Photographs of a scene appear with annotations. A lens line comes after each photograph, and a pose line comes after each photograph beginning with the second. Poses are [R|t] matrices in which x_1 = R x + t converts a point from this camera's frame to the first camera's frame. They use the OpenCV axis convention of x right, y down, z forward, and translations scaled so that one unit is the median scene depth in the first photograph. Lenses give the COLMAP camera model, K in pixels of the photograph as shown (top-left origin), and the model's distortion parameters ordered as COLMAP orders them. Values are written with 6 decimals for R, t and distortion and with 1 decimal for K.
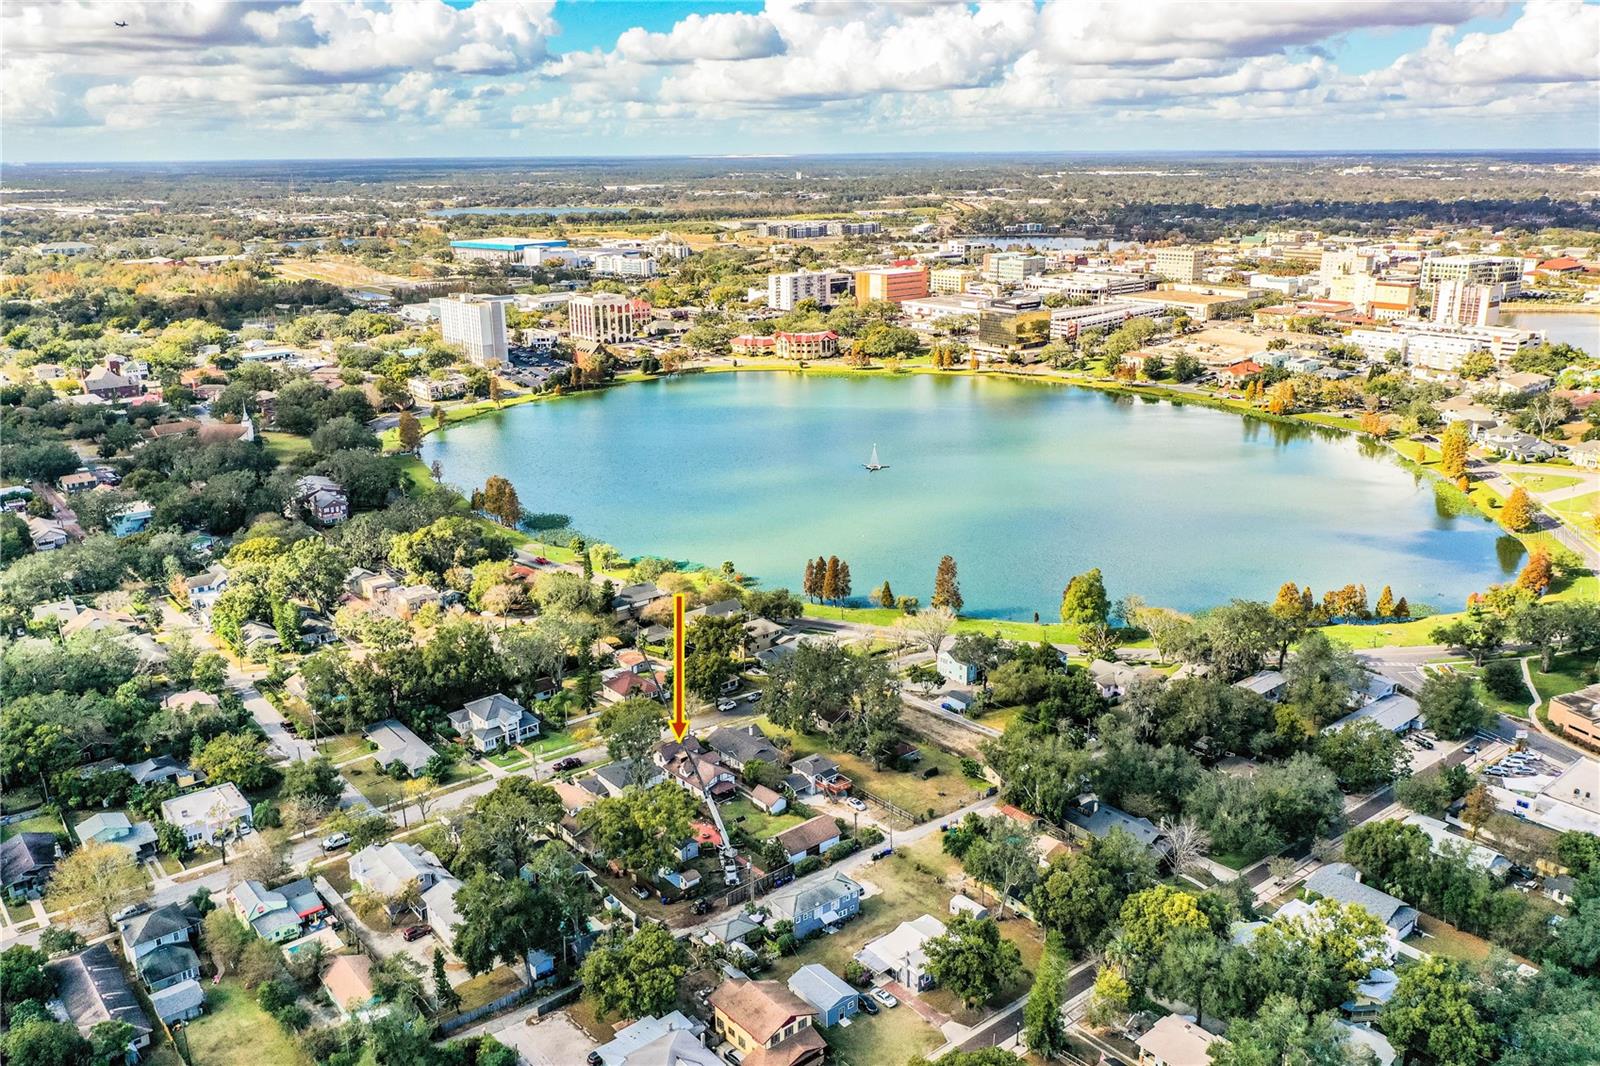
lens RADIAL K [[1270.9, 0, 798.8], [0, 1270.9, 534.9], [0, 0, 1]] dist [0.010820, -0.003027]
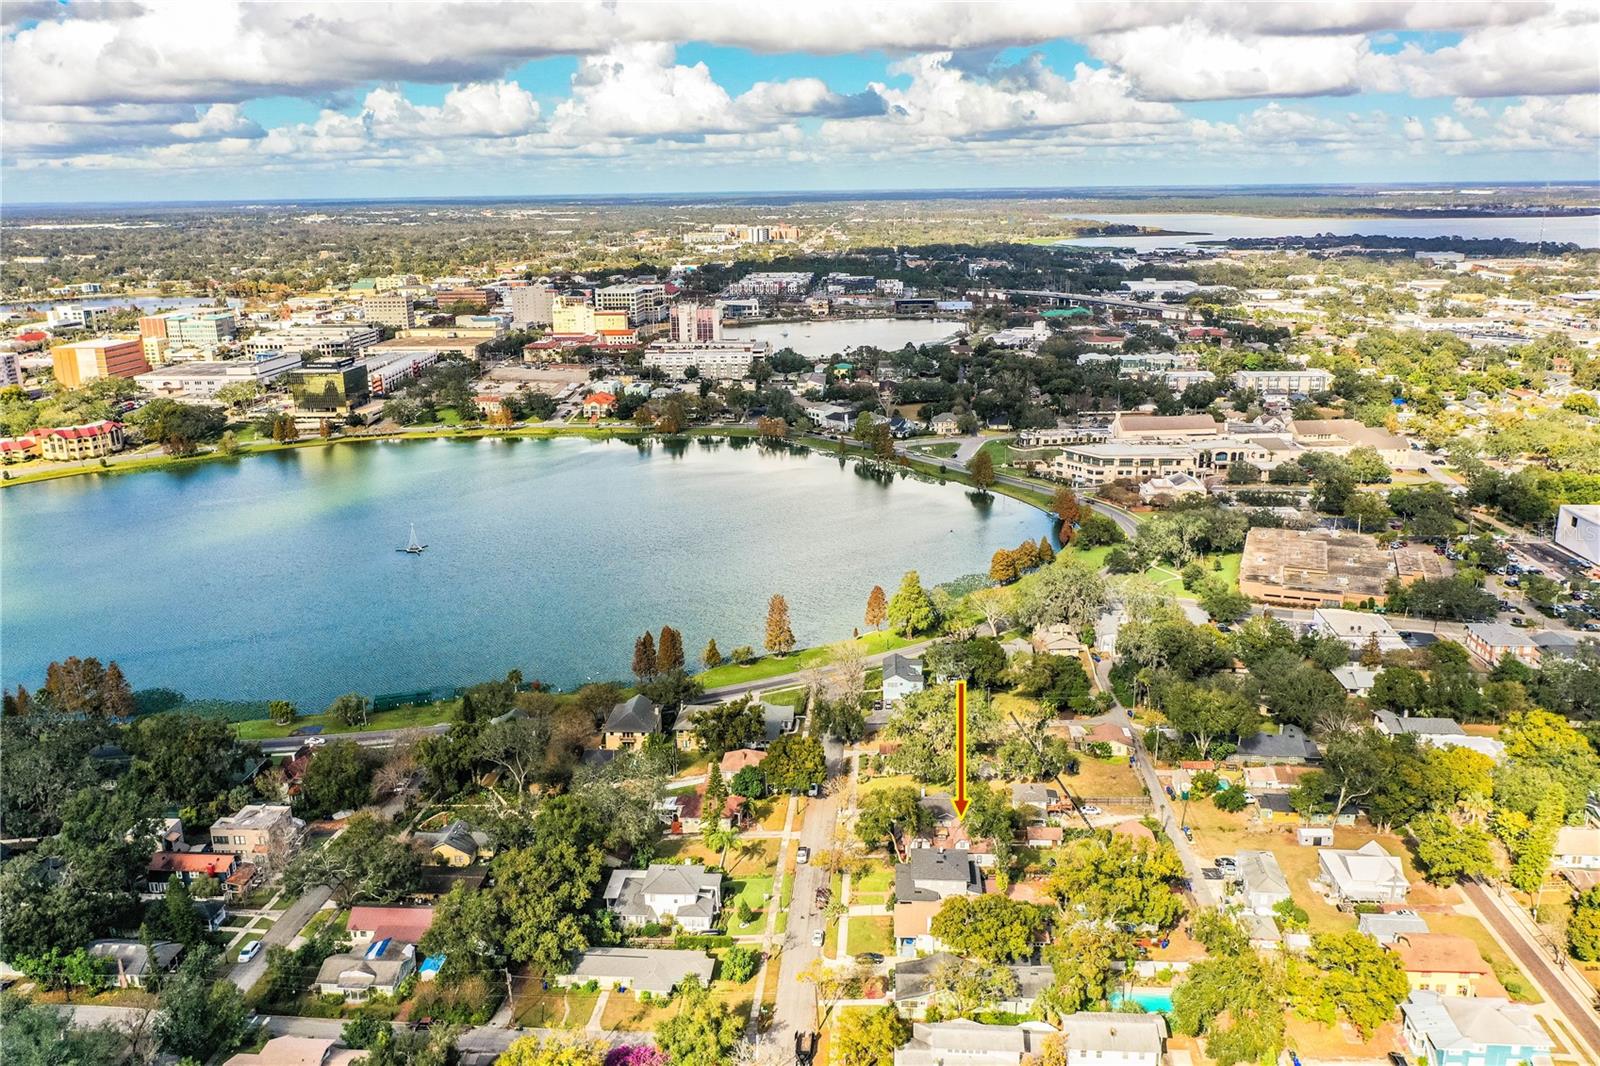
lens RADIAL K [[1270.9, 0, 799.1], [0, 1270.9, 530.9], [0, 0, 1]] dist [0.010820, -0.003027]
pose [[0.677416, -0.195231, 0.709219, -0.272799], [0.217942, 0.974117, 0.059983, -0.043811], [-0.702573, 0.113935, 0.702431, 0.126581]]
